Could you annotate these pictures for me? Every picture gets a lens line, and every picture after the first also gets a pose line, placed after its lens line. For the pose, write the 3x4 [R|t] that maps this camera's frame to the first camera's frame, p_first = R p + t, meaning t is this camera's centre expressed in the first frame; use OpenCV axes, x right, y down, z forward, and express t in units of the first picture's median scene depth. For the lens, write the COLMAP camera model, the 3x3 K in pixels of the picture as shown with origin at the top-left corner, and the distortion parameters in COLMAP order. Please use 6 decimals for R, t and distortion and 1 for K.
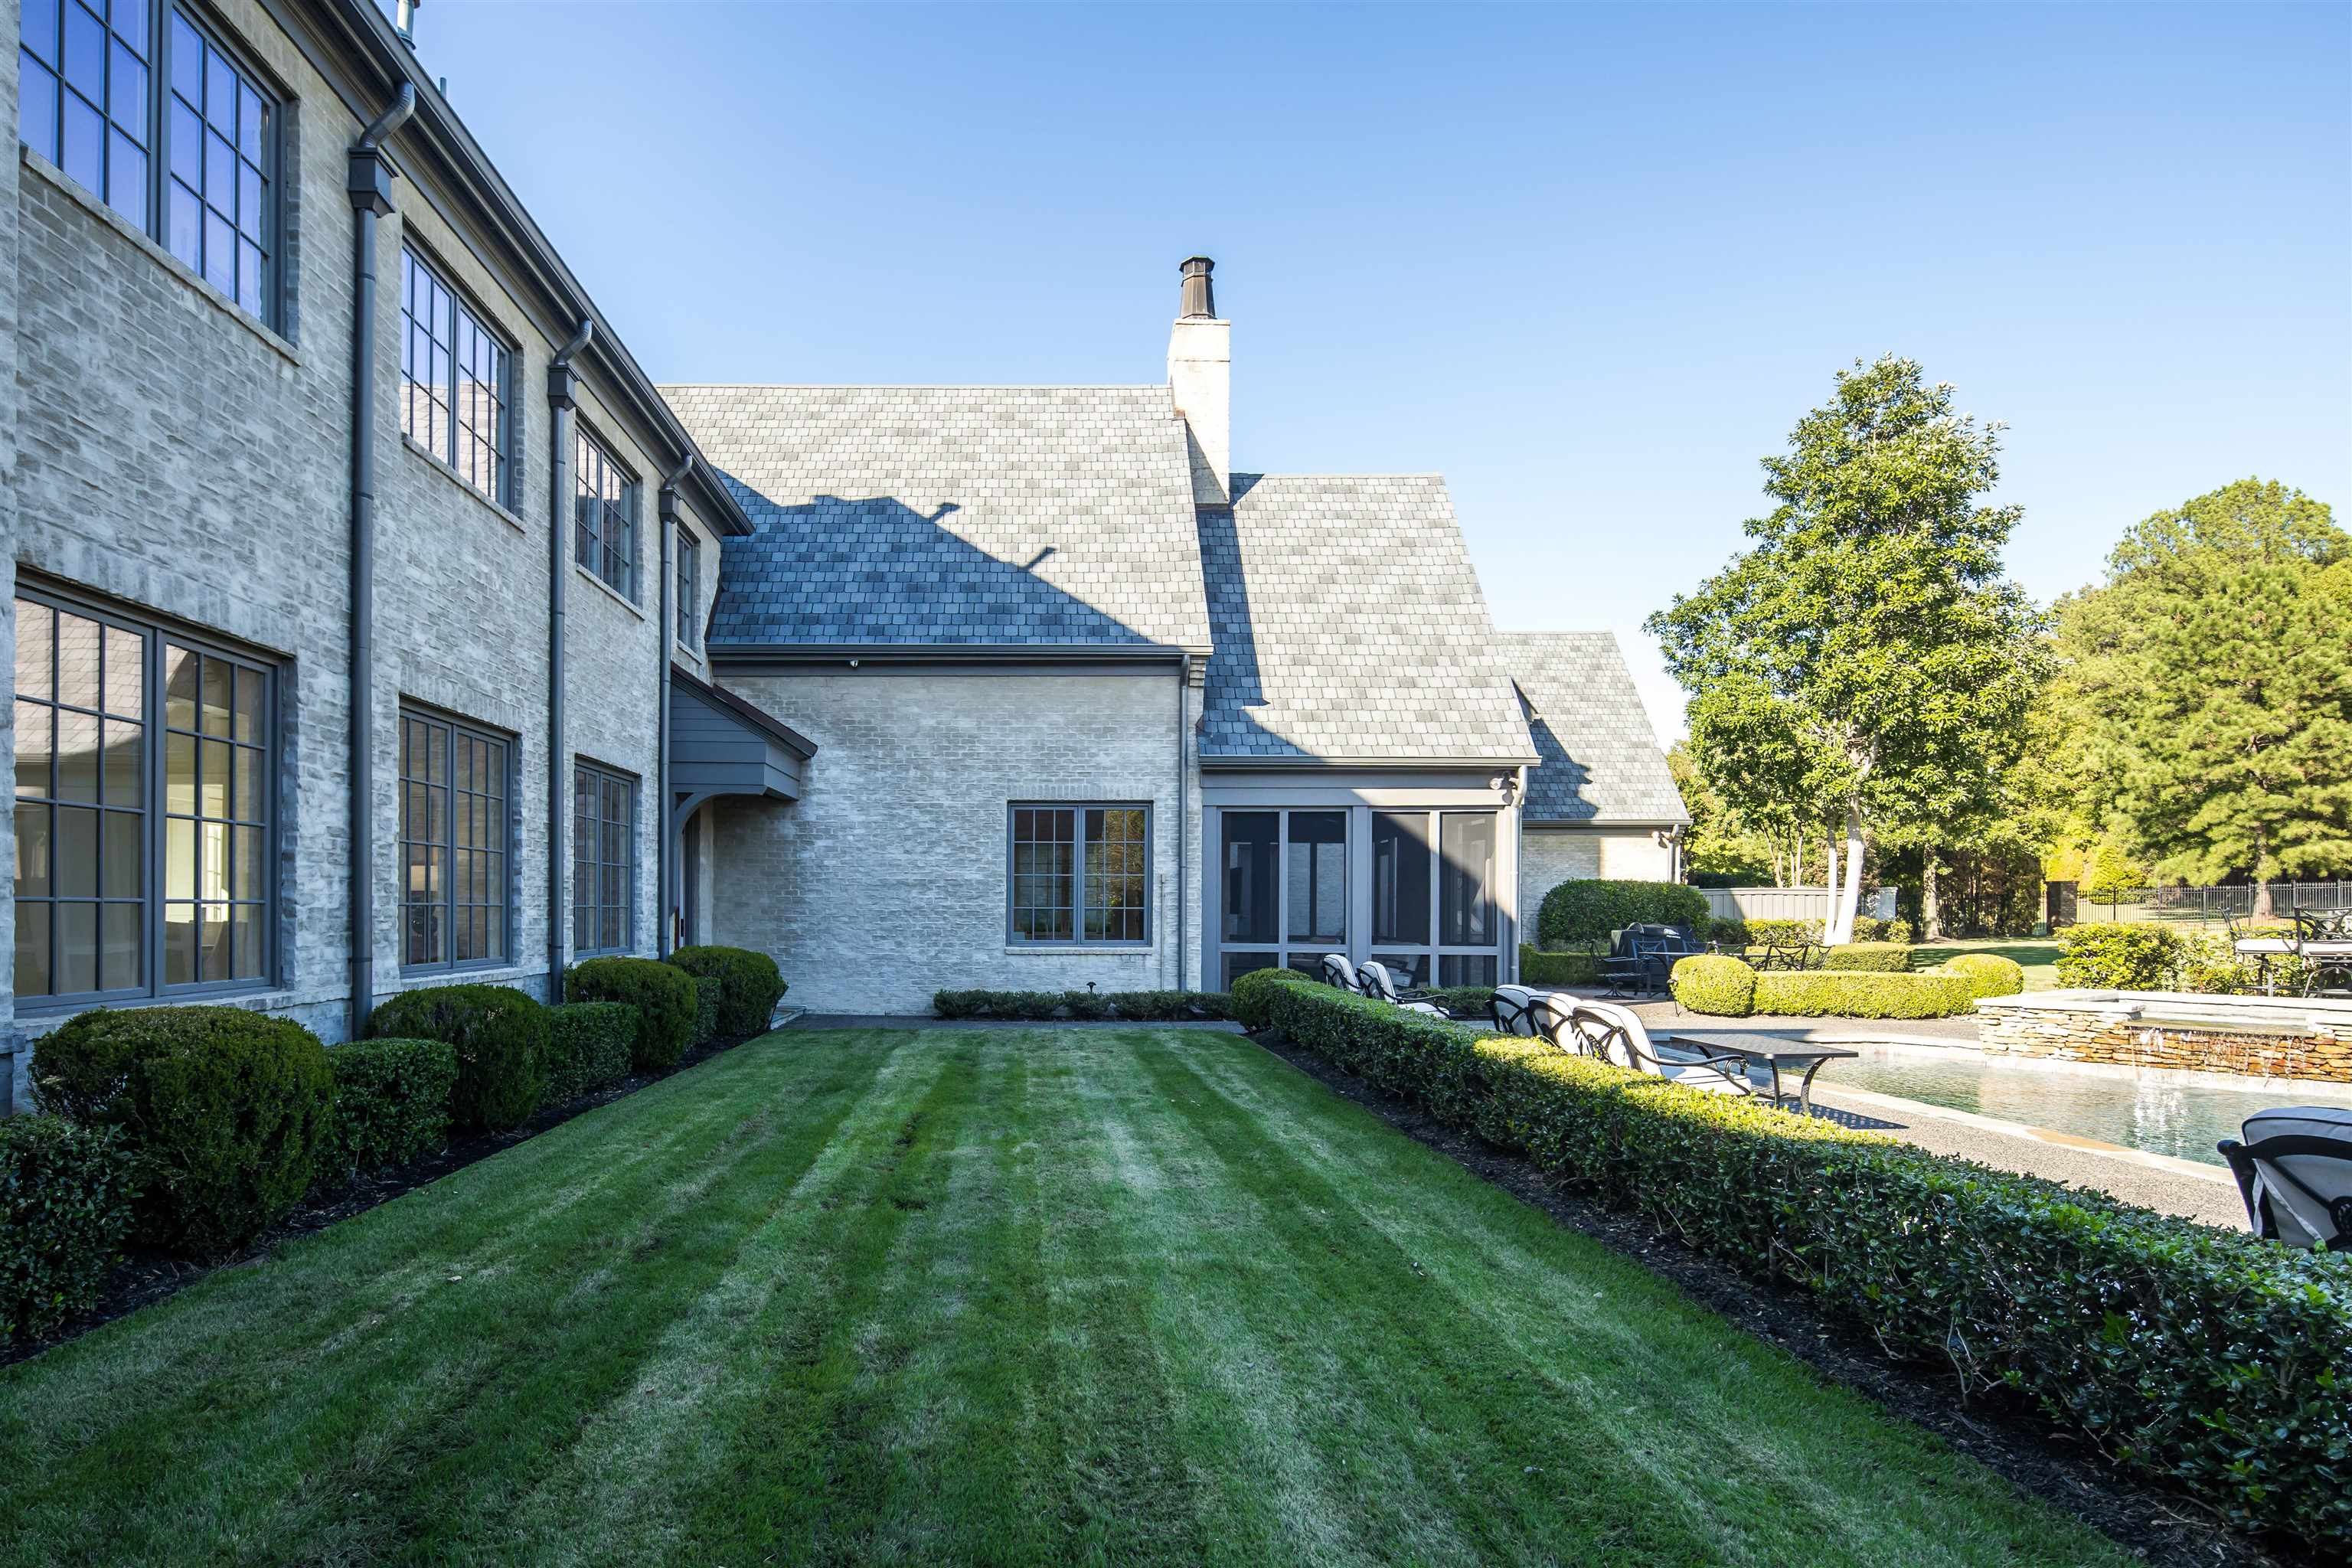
lens RADIAL K [[1214.8, 0, 1020.4], [0, 1214.8, 910.8], [0, 0, 1]] dist [0.000181, -0.000233]
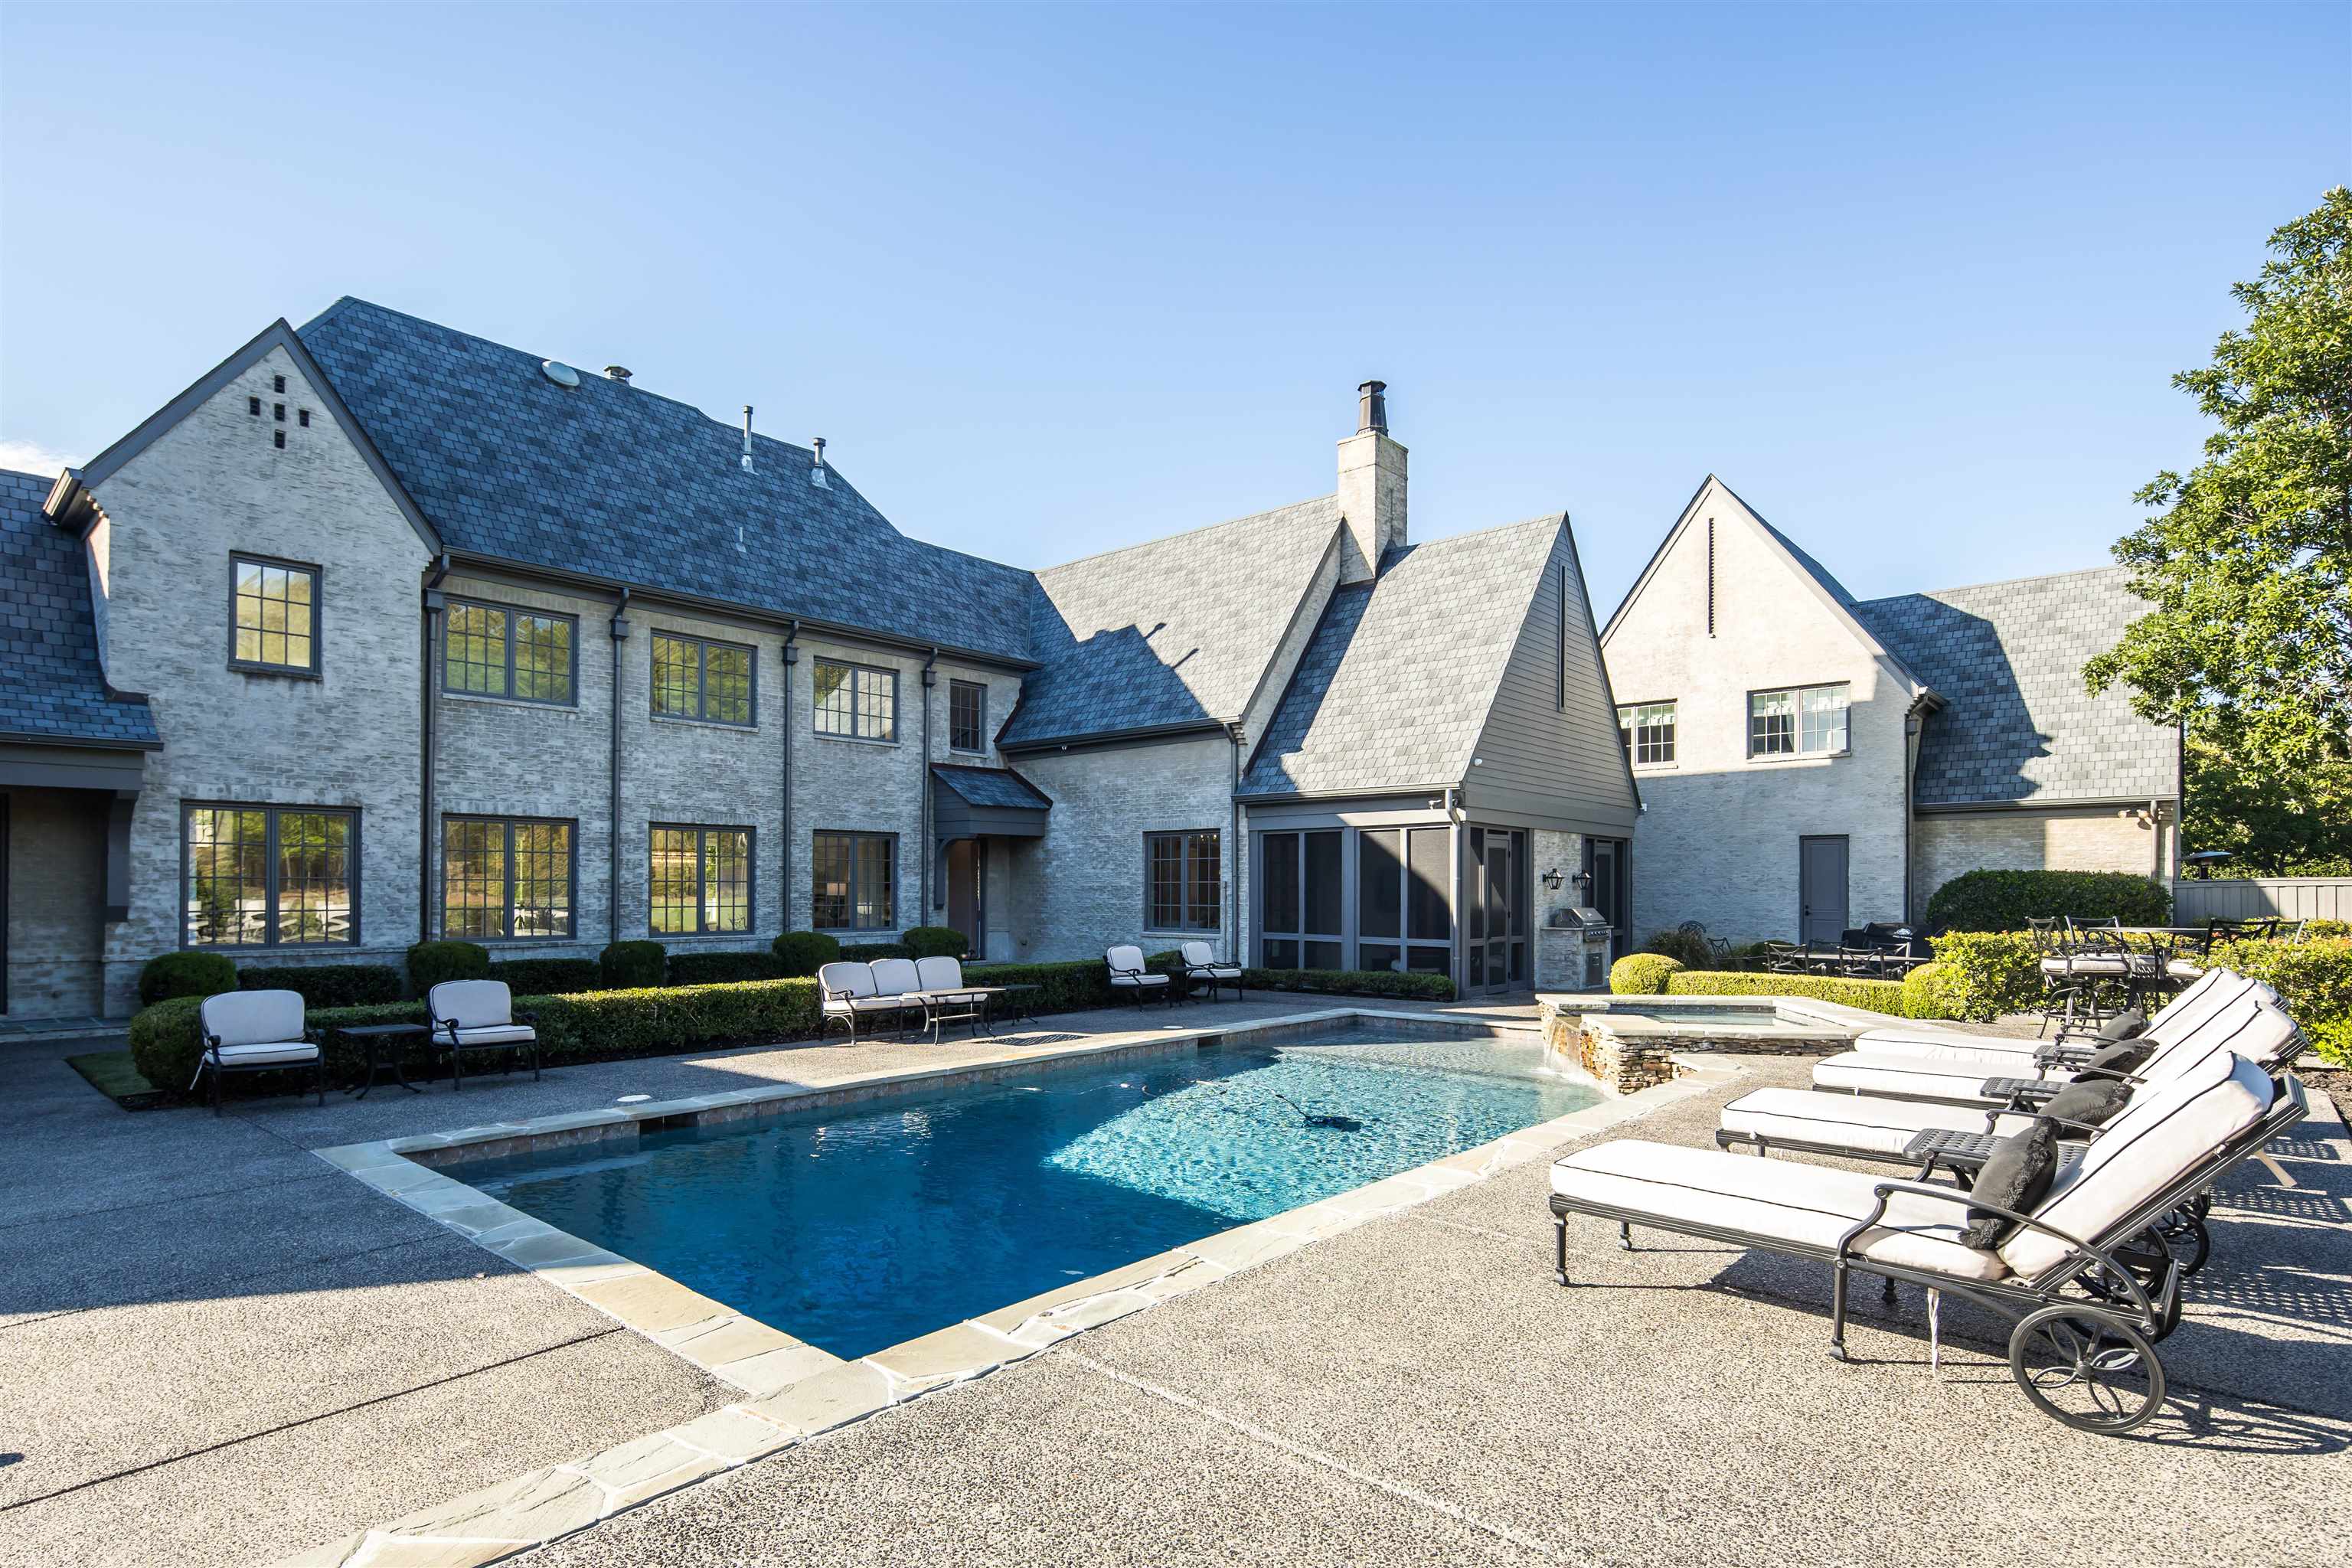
lens RADIAL K [[1170.8, 0, 1147.3], [0, 1170.8, 889.2], [0, 0, 1]] dist [0.000822, -0.001295]
pose [[0.747166, -0.002274, -0.664634, 0.934147], [0.001222, 0.999997, -0.002048, -0.018577], [0.664637, 0.000718, 0.747166, -0.053714]]
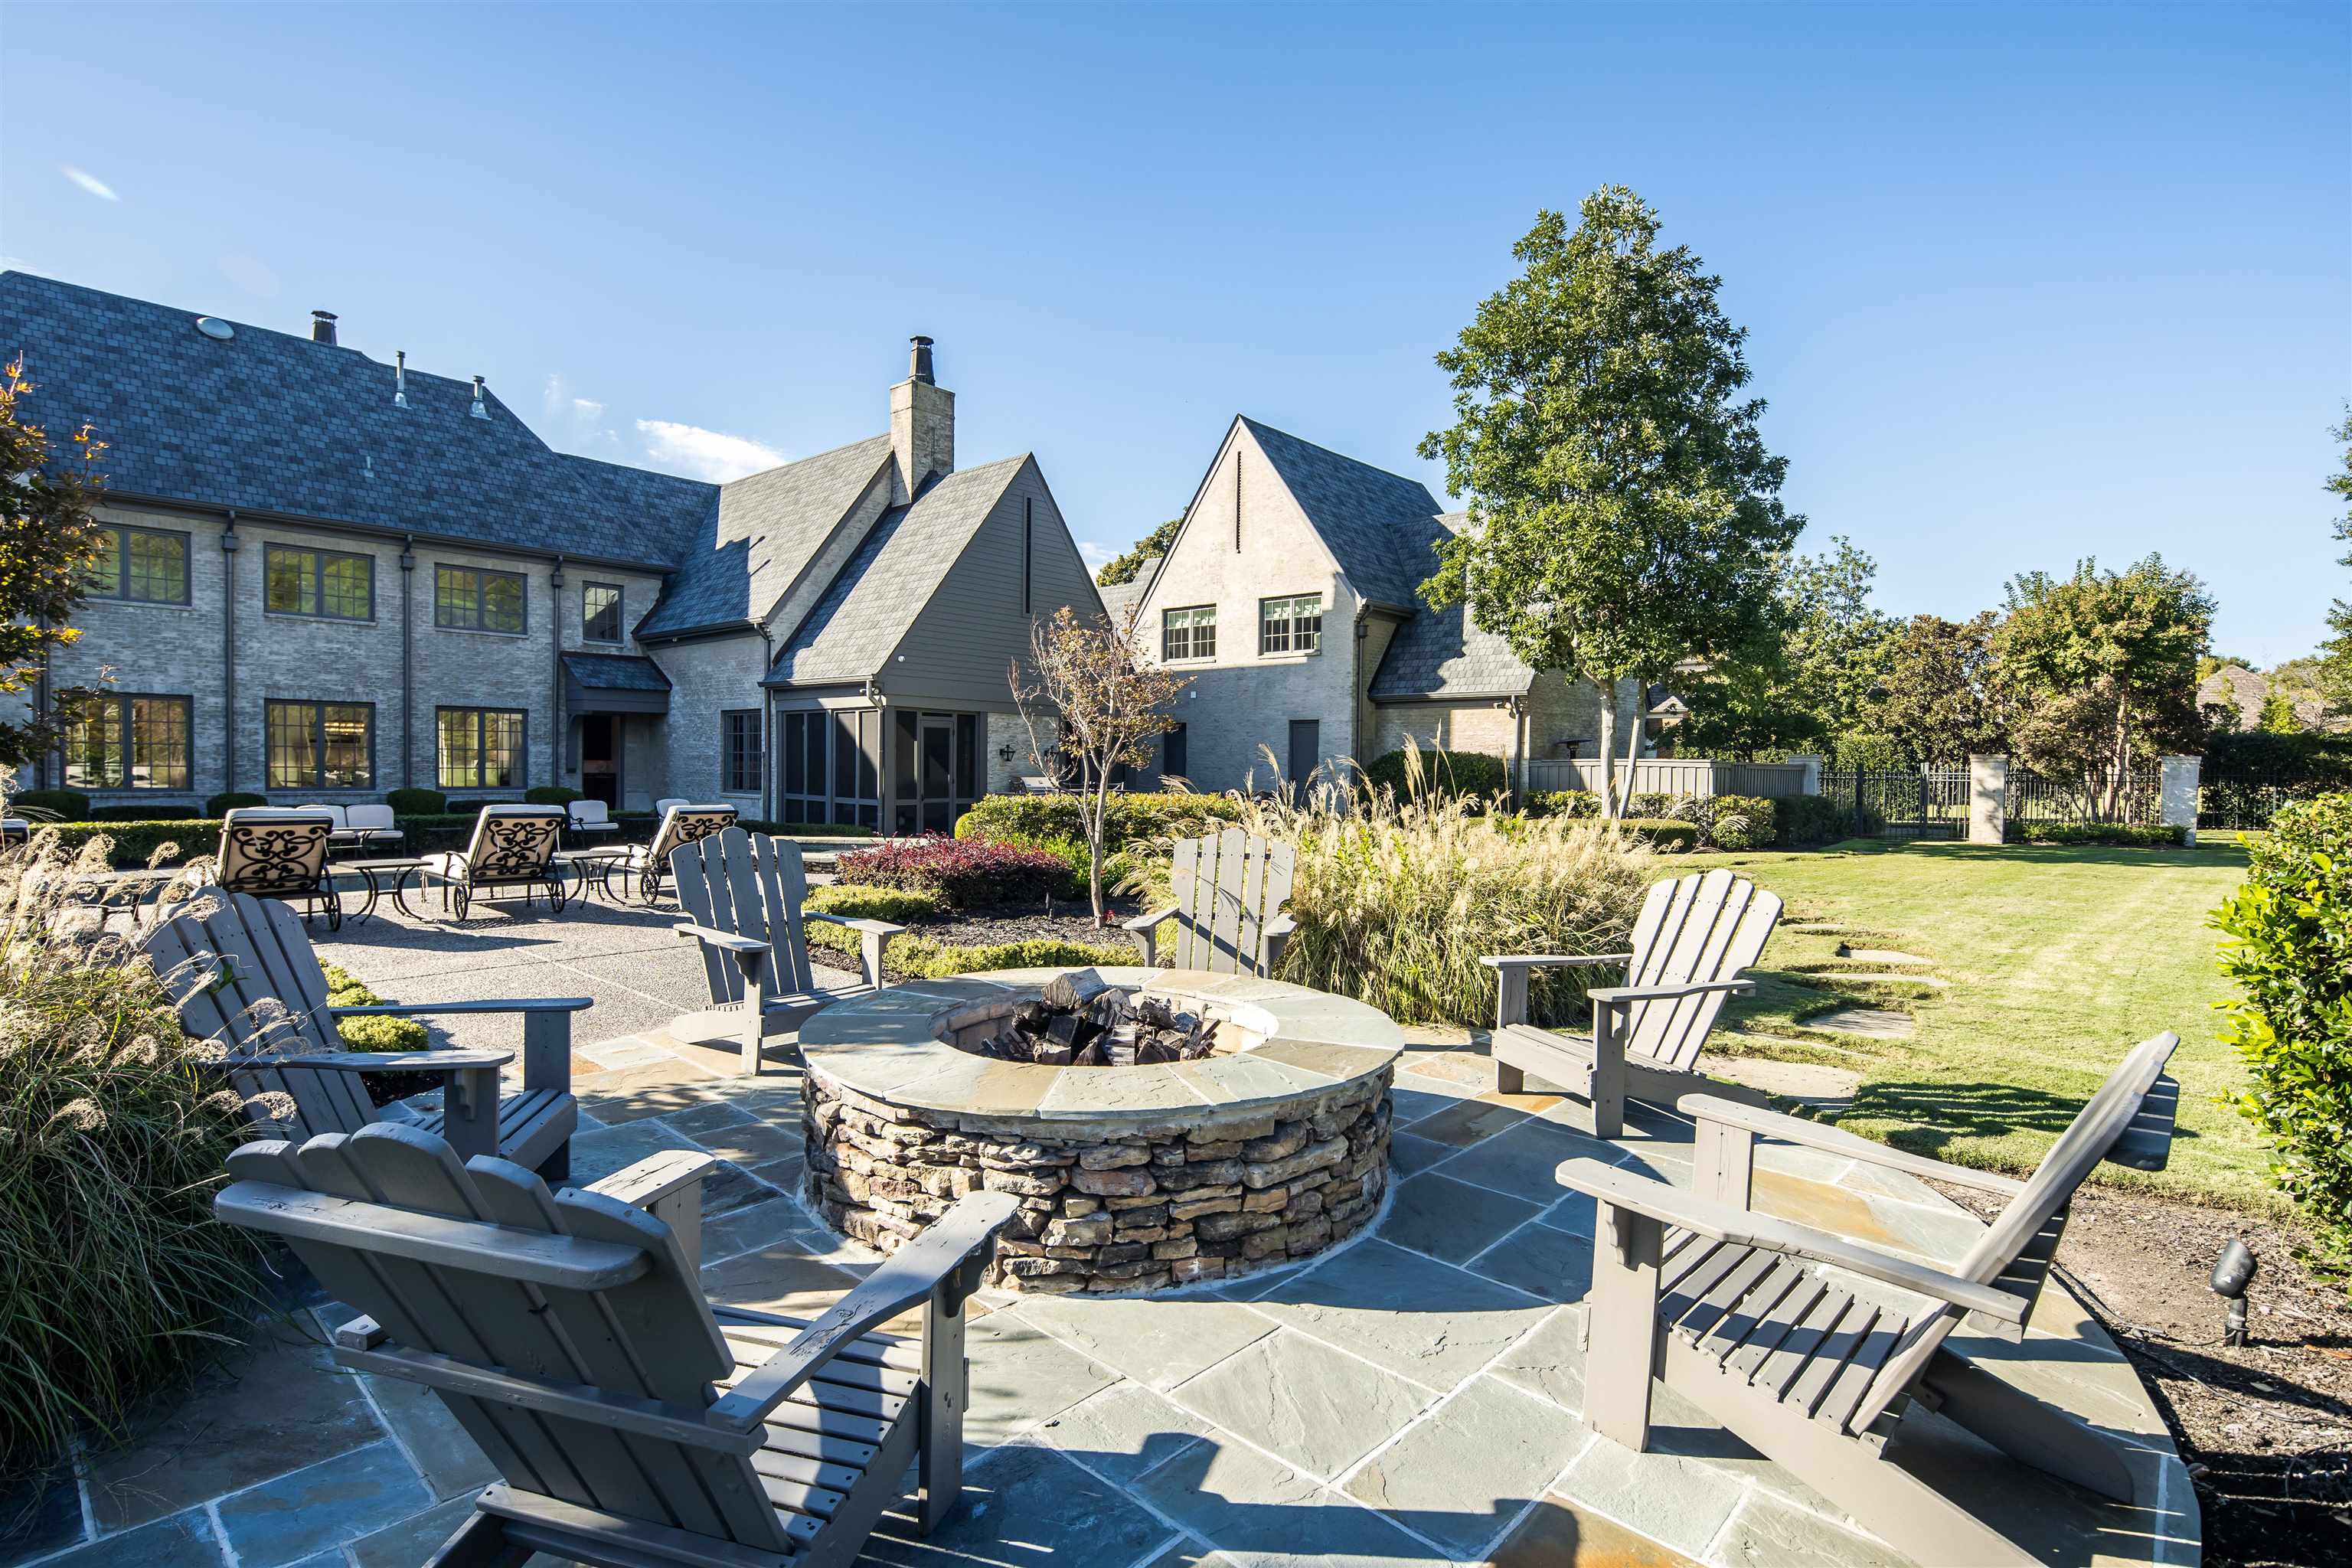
lens RADIAL K [[1133.4, 0, 1172.5], [0, 1133.4, 802.3], [0, 0, 1]] dist [0.000398, -0.003178]
pose [[0.747415, 0.029389, -0.663707, 1.595587], [-0.011001, 0.999432, 0.031866, -0.016672], [0.664266, -0.016516, 0.747314, 0.194255]]
